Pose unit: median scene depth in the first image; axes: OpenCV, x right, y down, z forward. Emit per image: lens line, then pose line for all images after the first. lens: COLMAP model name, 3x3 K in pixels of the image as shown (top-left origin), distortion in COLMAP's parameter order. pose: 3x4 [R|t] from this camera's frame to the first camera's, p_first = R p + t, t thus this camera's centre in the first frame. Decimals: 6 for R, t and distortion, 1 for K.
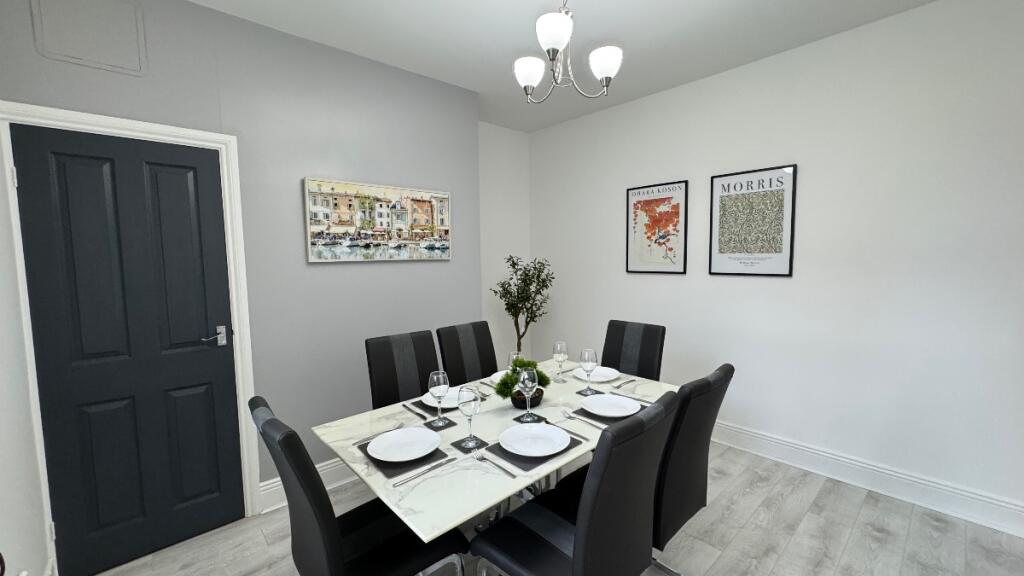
lens RADIAL K [[403.1, 0, 515.0], [0, 403.1, 288.5], [0, 0, 1]] dist [0.000012, -0.000805]
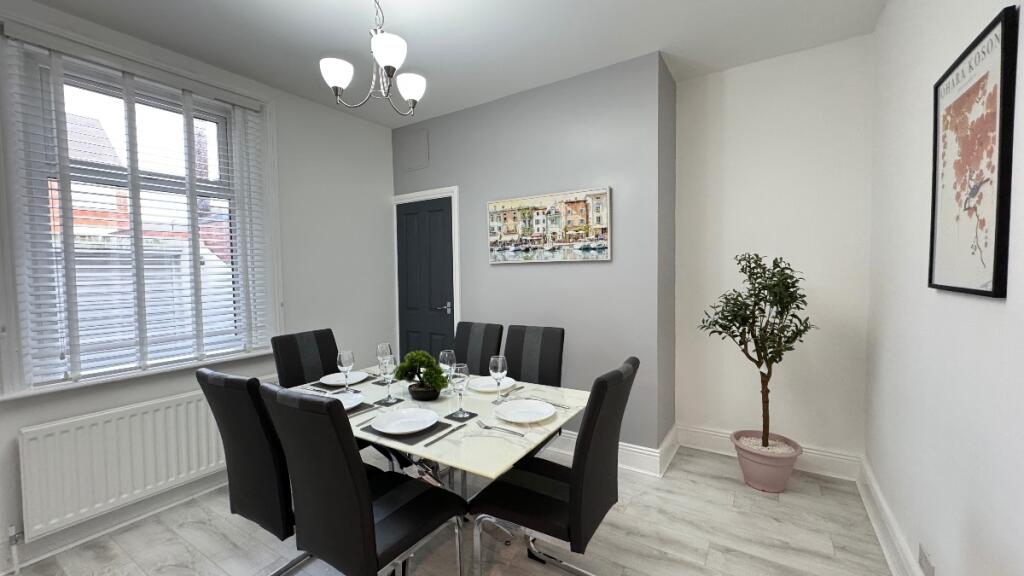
lens RADIAL K [[403.1, 0, 513.3], [0, 403.1, 291.9], [0, 0, 1]] dist [0.000012, -0.000805]
pose [[0.268810, 0.063978, -0.961066, 0.731877], [-0.063245, 0.996811, 0.048668, -0.036162], [0.961115, 0.047700, 0.271999, 0.620207]]
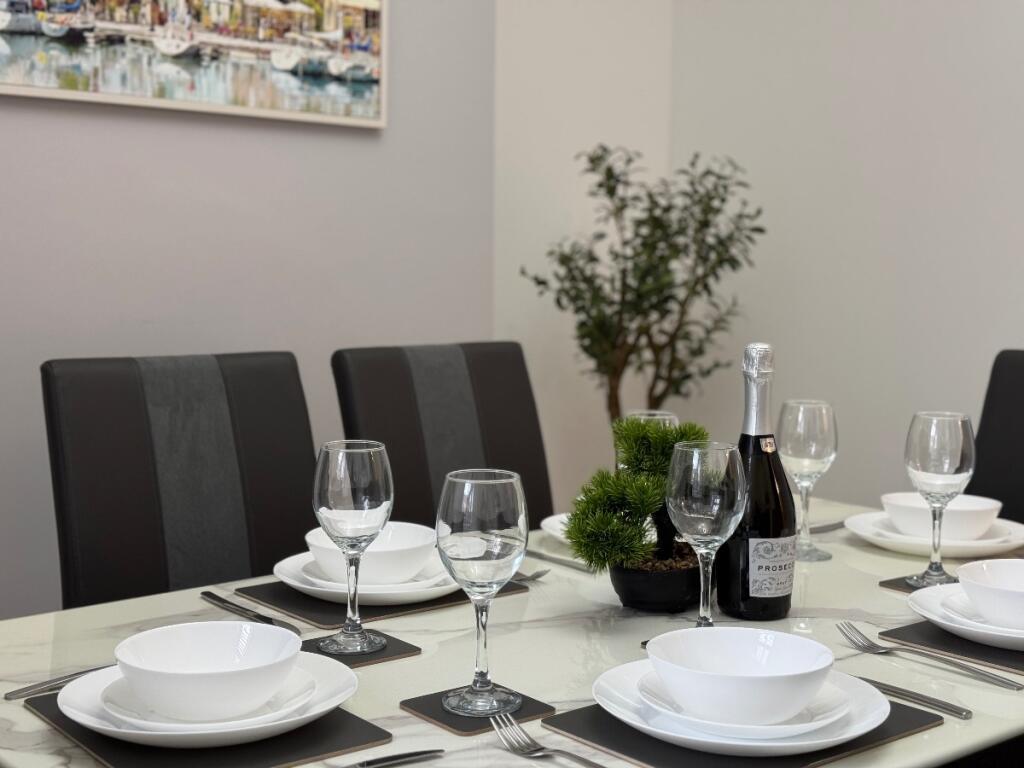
lens RADIAL K [[1417.8, 0, 513.4], [0, 1417.8, 391.3], [0, 0, 1]] dist [0.101777, 0.000000]
pose [[0.998589, 0.030265, -0.043634, -0.031853], [-0.029758, 0.999482, 0.012217, 0.099383], [0.043981, -0.010902, 0.998973, 0.071841]]
